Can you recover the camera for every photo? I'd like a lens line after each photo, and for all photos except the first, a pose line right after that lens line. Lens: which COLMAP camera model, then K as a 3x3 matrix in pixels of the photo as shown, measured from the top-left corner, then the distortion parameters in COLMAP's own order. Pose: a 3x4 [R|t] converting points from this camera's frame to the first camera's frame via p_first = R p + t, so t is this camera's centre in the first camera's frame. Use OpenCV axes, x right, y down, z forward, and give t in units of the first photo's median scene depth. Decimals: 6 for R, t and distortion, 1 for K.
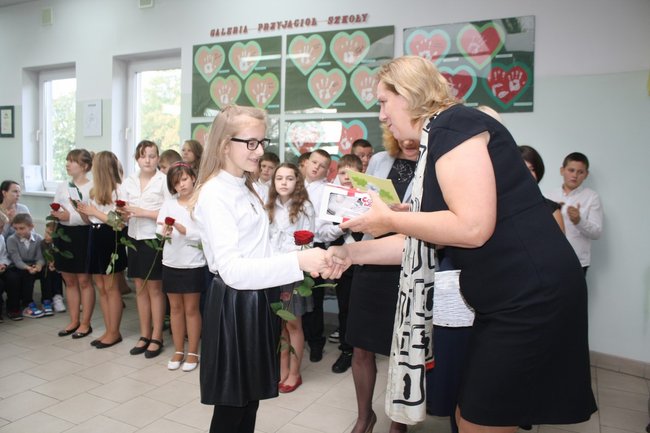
lens RADIAL K [[565.8, 0, 323.9], [0, 565.8, 215.8], [0, 0, 1]] dist [-0.152519, 0.015754]
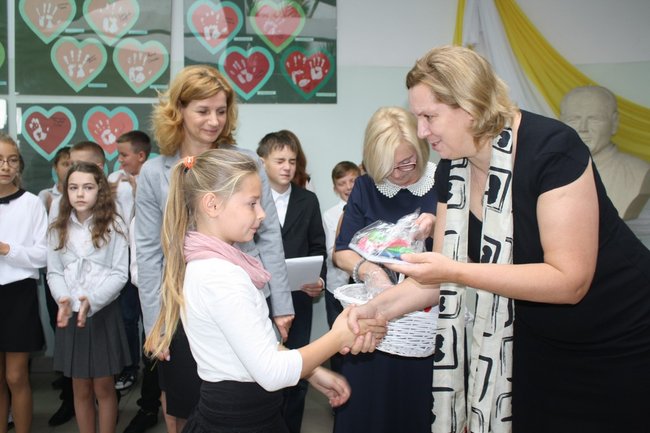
lens RADIAL K [[622.5, 0, 330.1], [0, 622.5, 218.5], [0, 0, 1]] dist [-0.065539, 0.000000]
pose [[0.835805, -0.055775, 0.546186, -0.199209], [0.052331, 0.998390, 0.021872, -0.020435], [-0.546527, 0.010302, 0.837378, 0.139143]]
